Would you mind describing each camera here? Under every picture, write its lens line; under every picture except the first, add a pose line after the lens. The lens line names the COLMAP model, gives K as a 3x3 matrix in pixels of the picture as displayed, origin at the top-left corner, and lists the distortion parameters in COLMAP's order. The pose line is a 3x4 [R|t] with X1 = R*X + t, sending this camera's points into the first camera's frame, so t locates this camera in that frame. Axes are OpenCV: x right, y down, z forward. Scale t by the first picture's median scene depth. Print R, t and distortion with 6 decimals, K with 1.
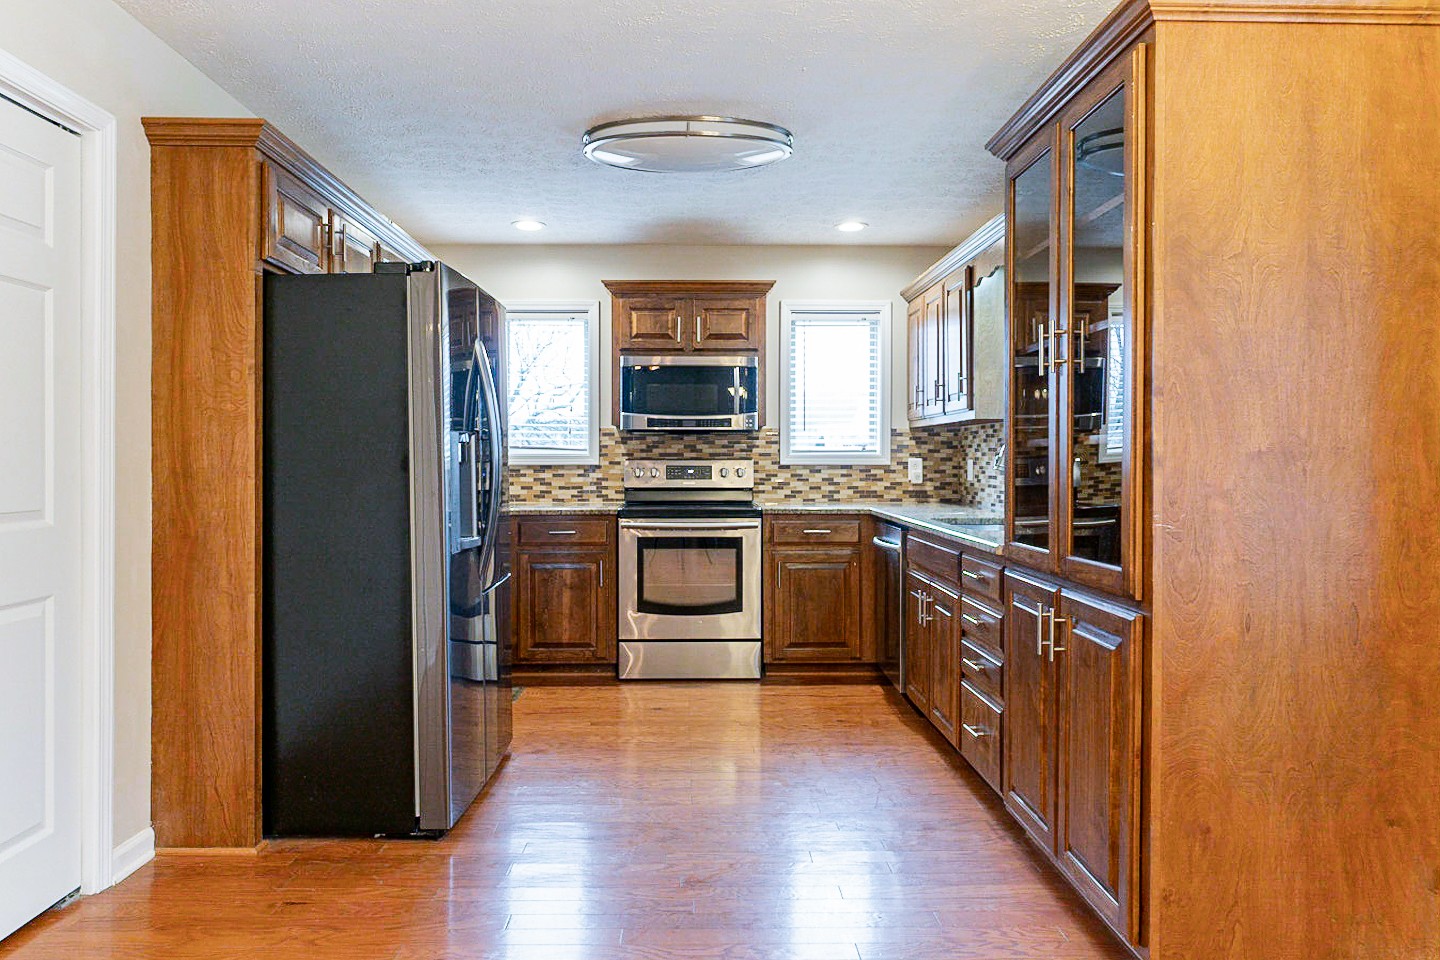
lens RADIAL K [[928.4, 0, 717.9], [0, 928.4, 464.9], [0, 0, 1]] dist [-0.006025, -0.000710]
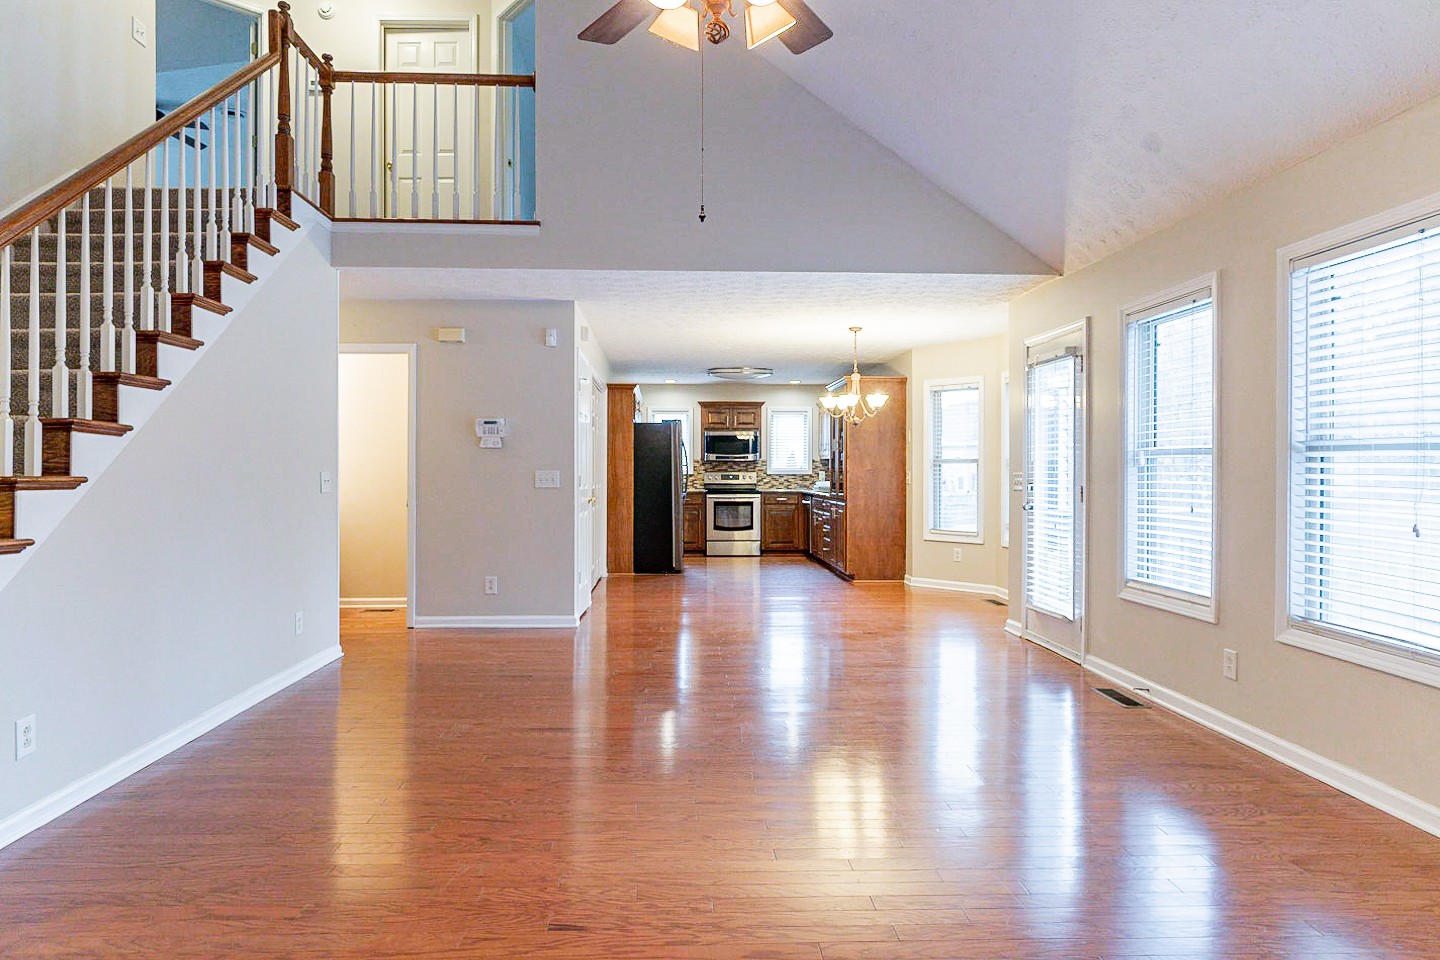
lens RADIAL K [[871.6, 0, 713.1], [0, 871.6, 471.3], [0, 0, 1]] dist [-0.002953, 0.001042]
pose [[0.999816, -0.000124, 0.019192, -0.127506], [0.000282, 0.999966, -0.008236, 0.011880], [-0.019190, 0.008240, 0.999782, -1.385701]]
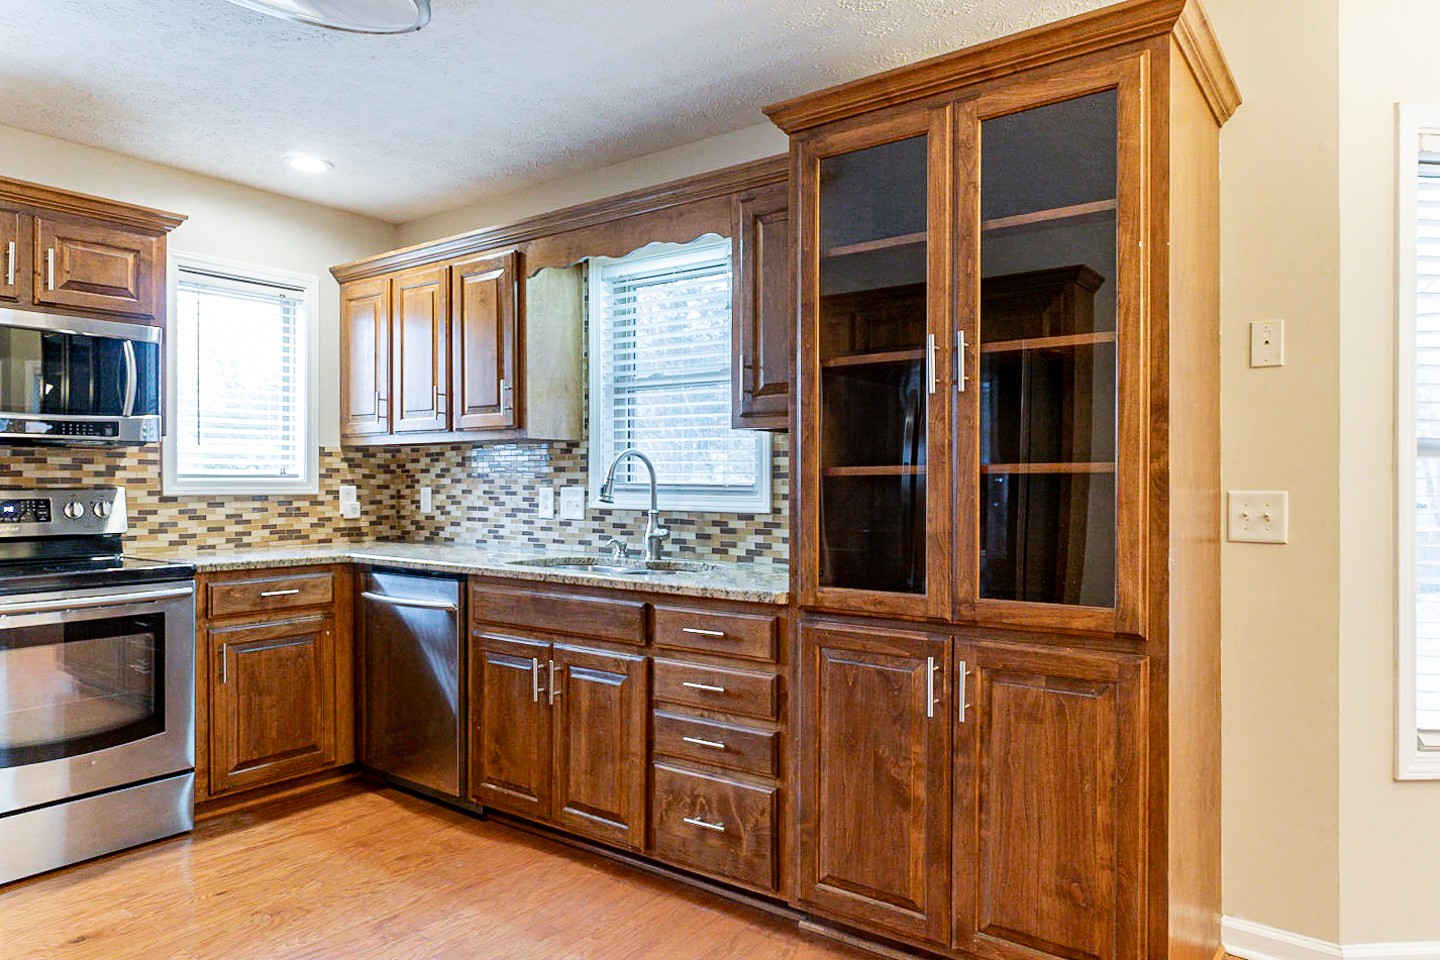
lens RADIAL K [[928.4, 0, 709.3], [0, 928.4, 486.0], [0, 0, 1]] dist [-0.006025, -0.000710]
pose [[0.621344, -0.002938, 0.783532, -0.221760], [0.005484, 0.999985, -0.000599, -0.005173], [-0.783519, 0.004670, 0.621351, 0.303873]]
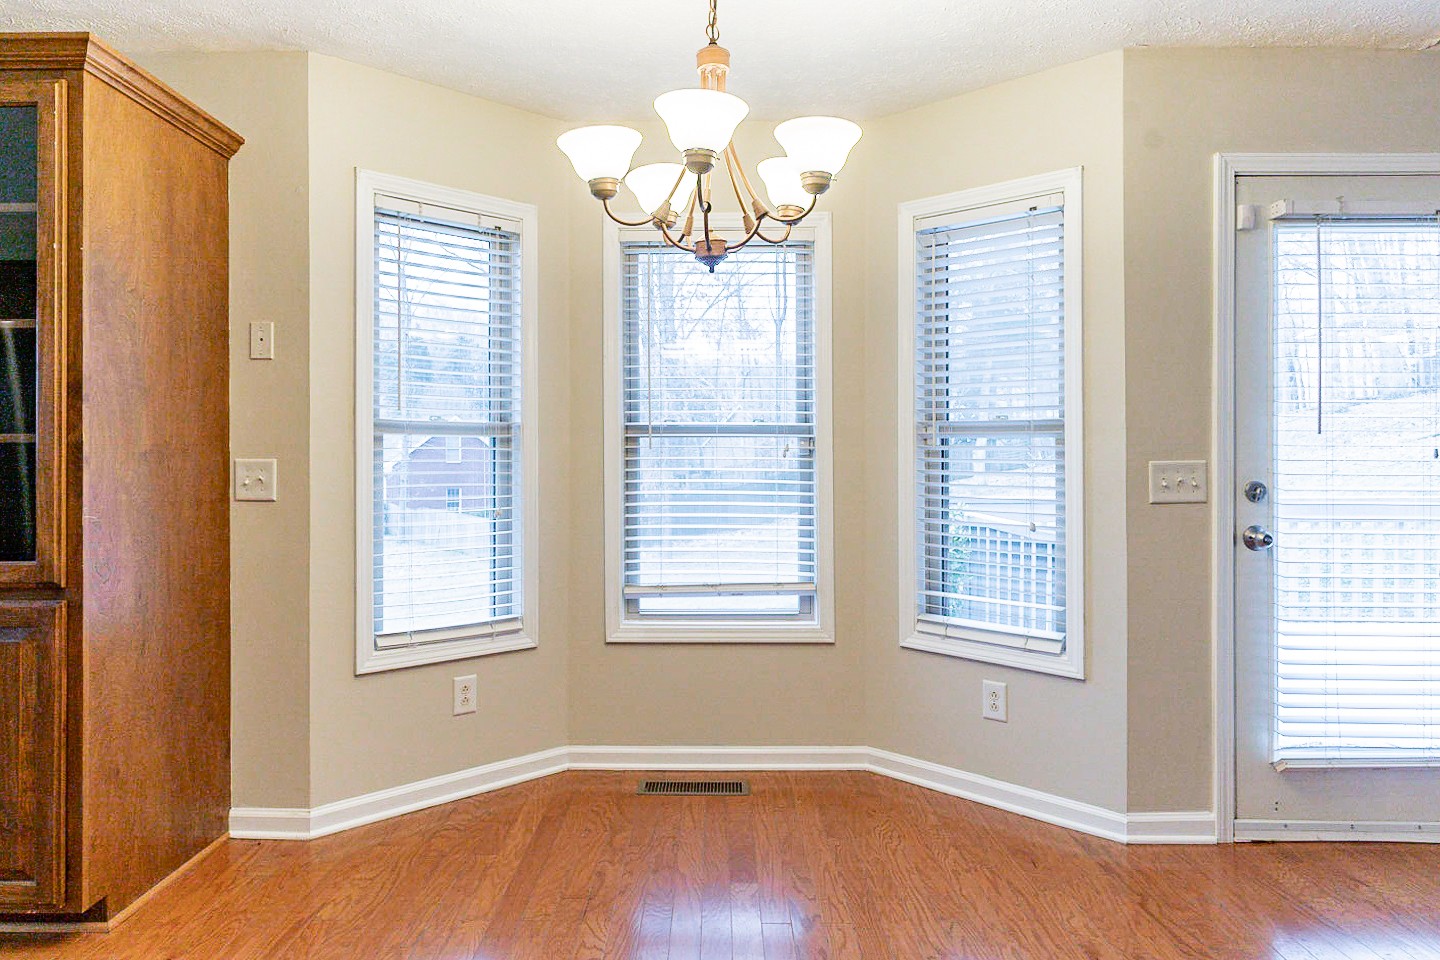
lens RADIAL K [[871.6, 0, 702.7], [0, 871.6, 457.8], [0, 0, 1]] dist [-0.002953, 0.001042]
pose [[0.029625, -0.004763, 0.999550, -0.219238], [0.006556, 0.999968, 0.004571, -0.002677], [-0.999540, 0.006417, 0.029655, 0.085367]]
